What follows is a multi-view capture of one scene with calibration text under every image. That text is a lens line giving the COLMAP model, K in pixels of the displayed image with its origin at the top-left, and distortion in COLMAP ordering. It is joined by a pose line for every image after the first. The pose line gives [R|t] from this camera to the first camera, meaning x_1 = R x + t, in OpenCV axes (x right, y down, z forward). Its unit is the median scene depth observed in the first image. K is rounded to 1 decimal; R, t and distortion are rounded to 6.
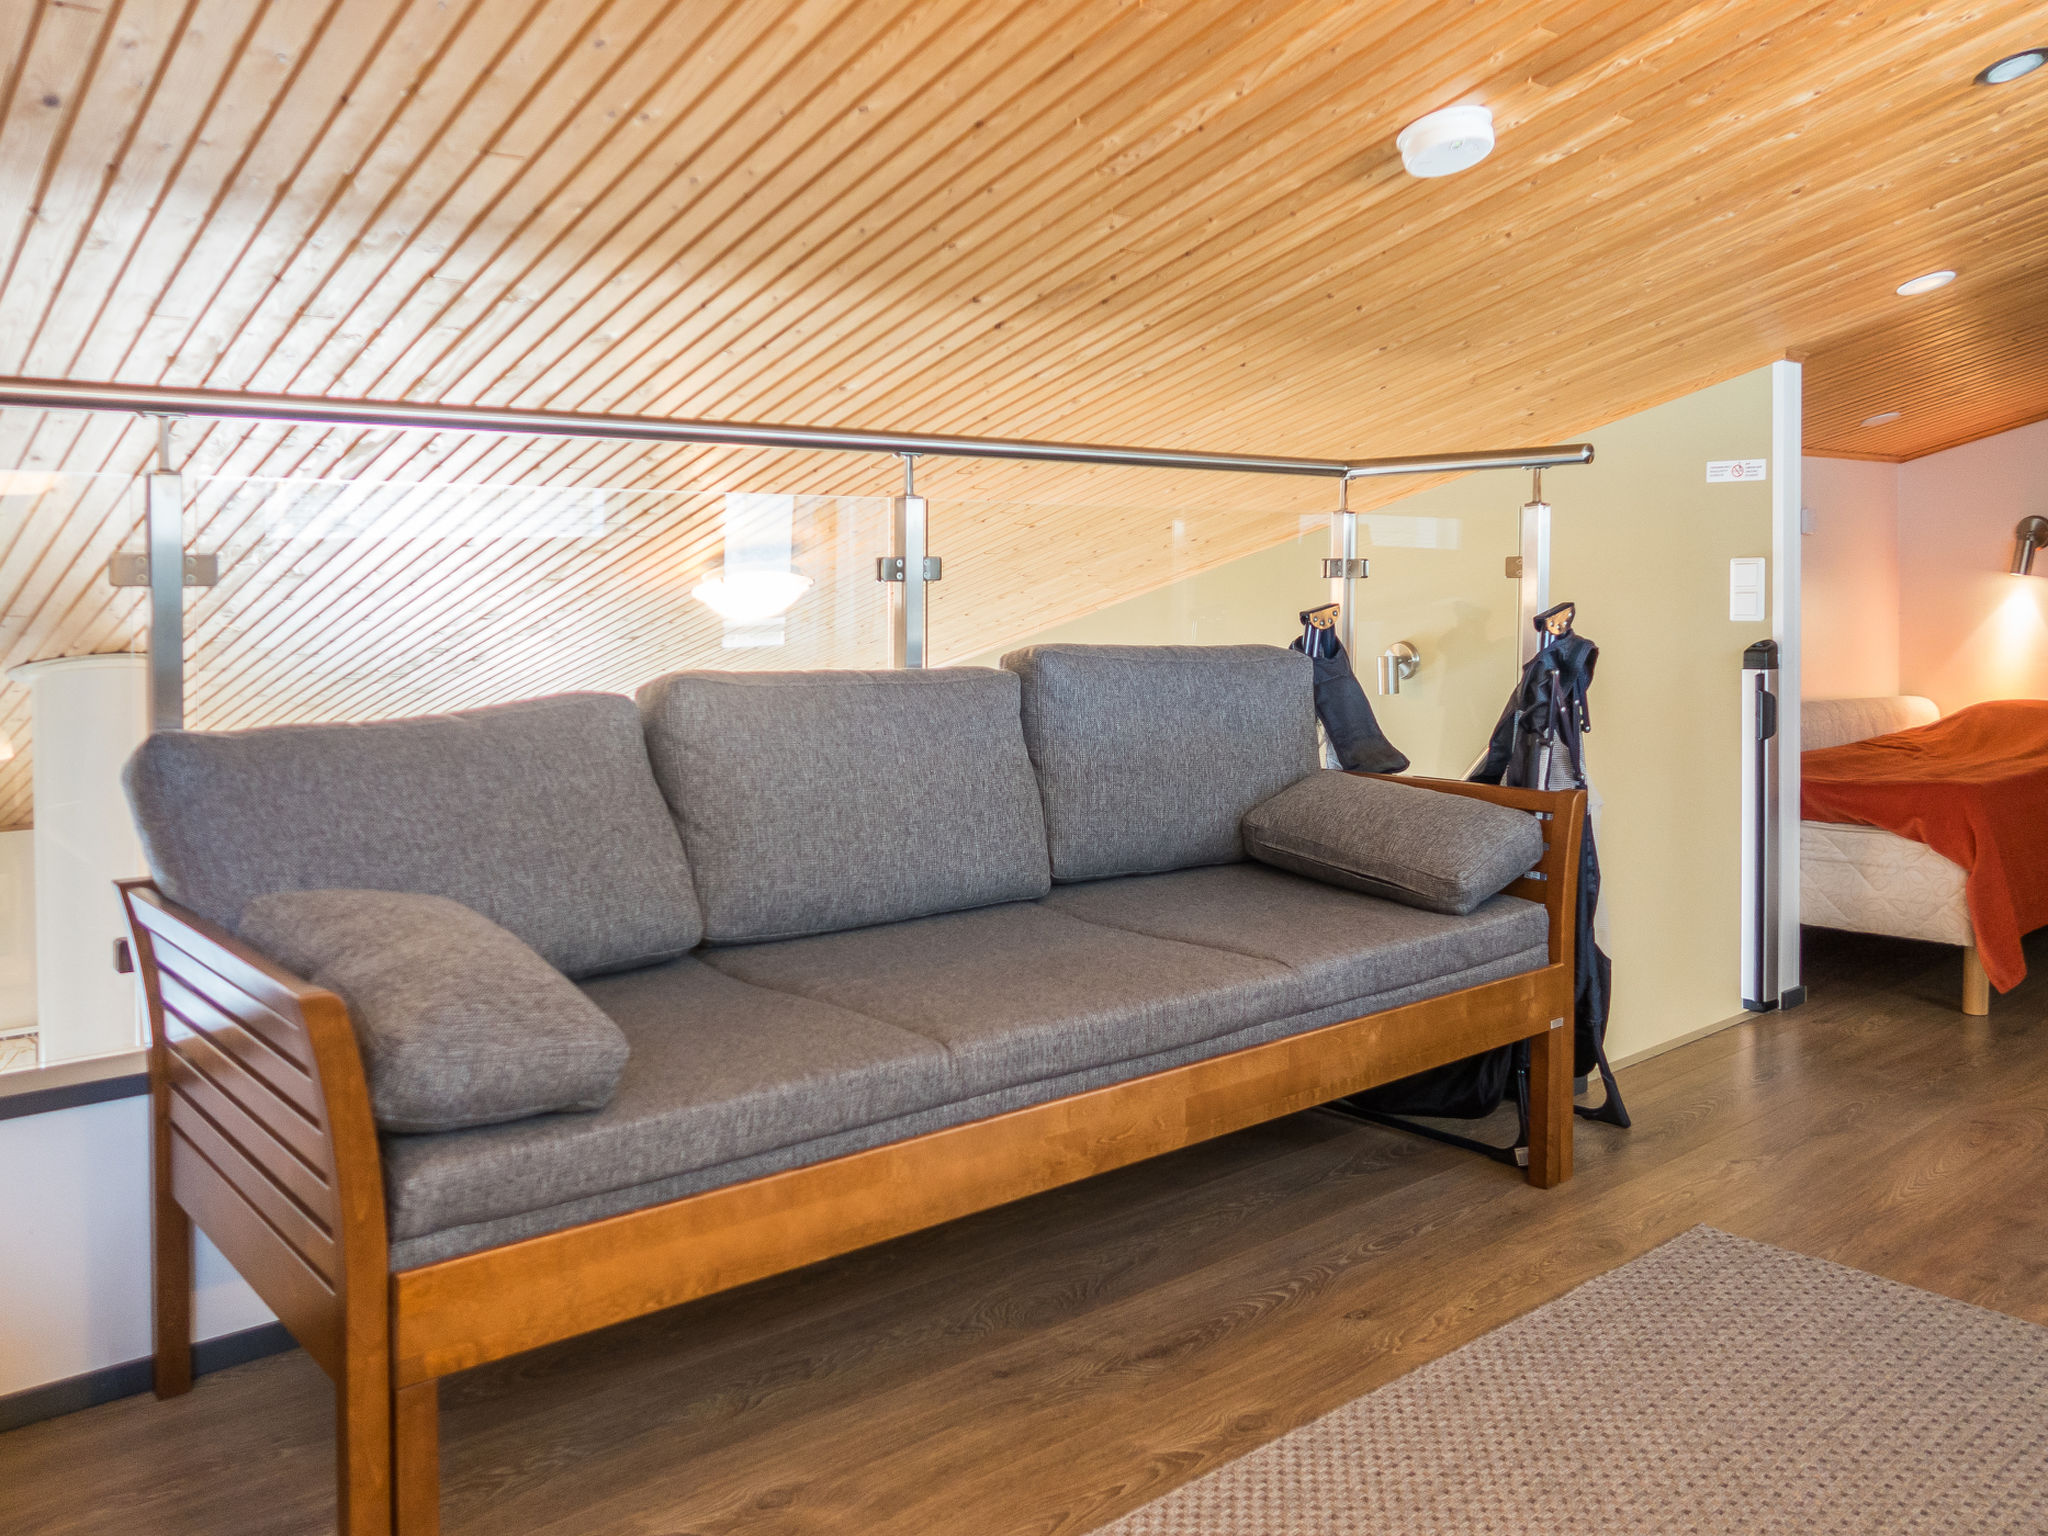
lens RADIAL K [[1591.0, 0, 1085.6], [0, 1591.0, 652.3], [0, 0, 1]] dist [-0.026723, 0.021527]
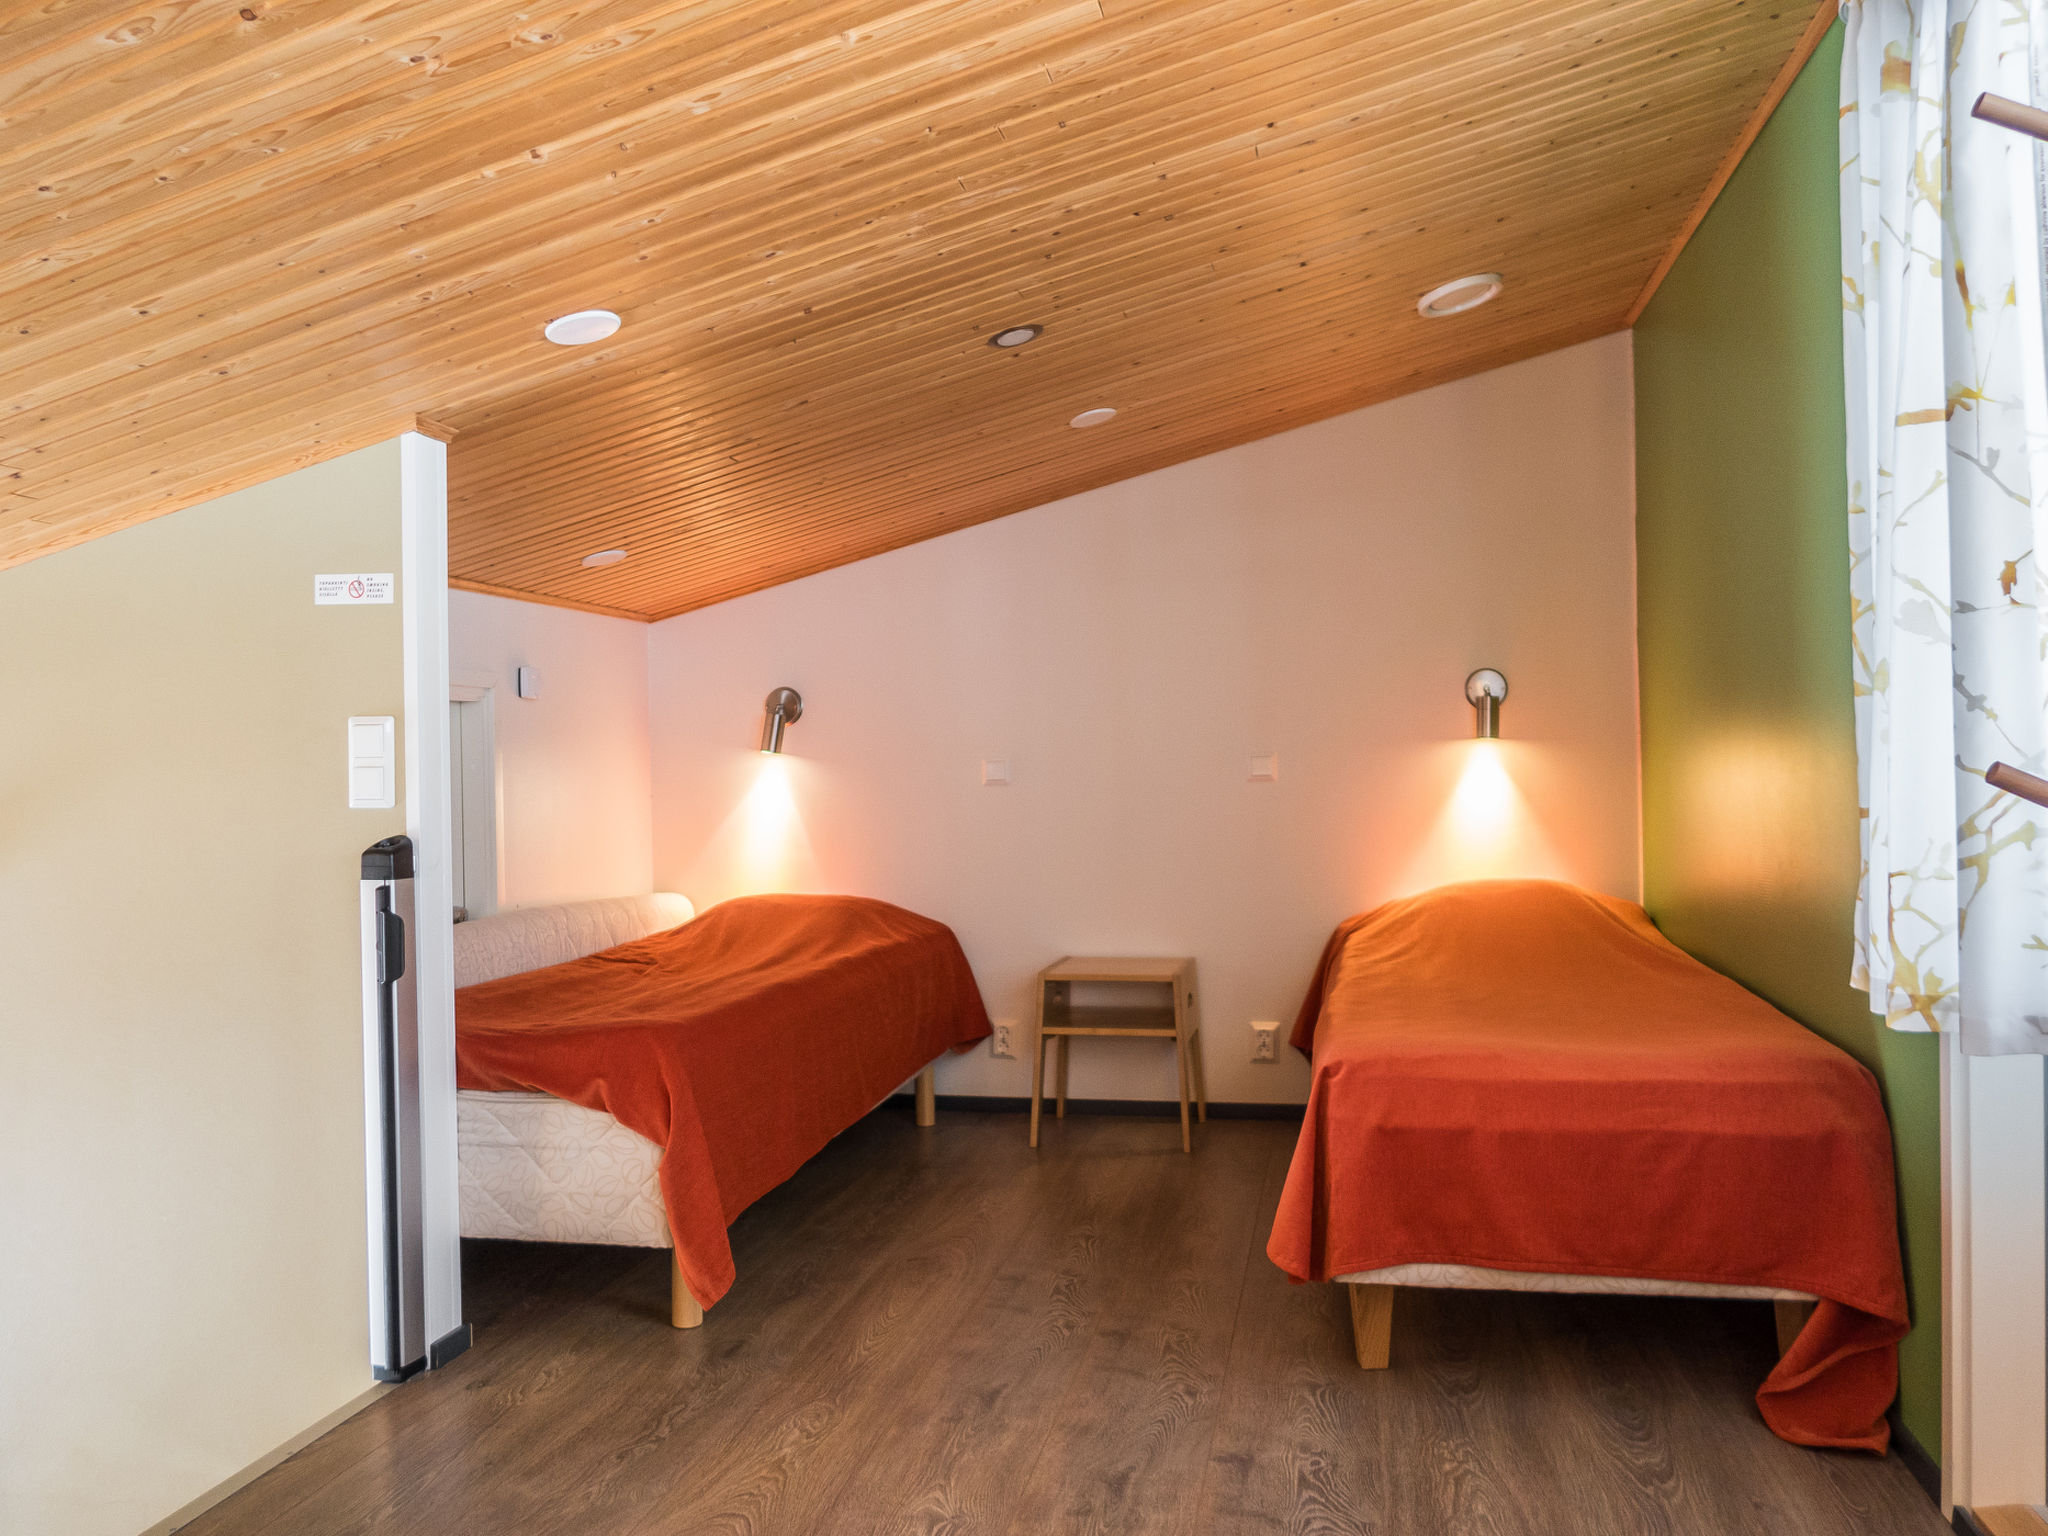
lens RADIAL K [[1591.0, 0, 1025.2], [0, 1591.0, 771.3], [0, 0, 1]] dist [-0.026723, 0.021527]
pose [[0.794013, 0.003619, 0.607890, 0.226639], [0.022583, 0.999116, -0.035445, -0.004960], [-0.607481, 0.041872, 0.793230, 0.285916]]
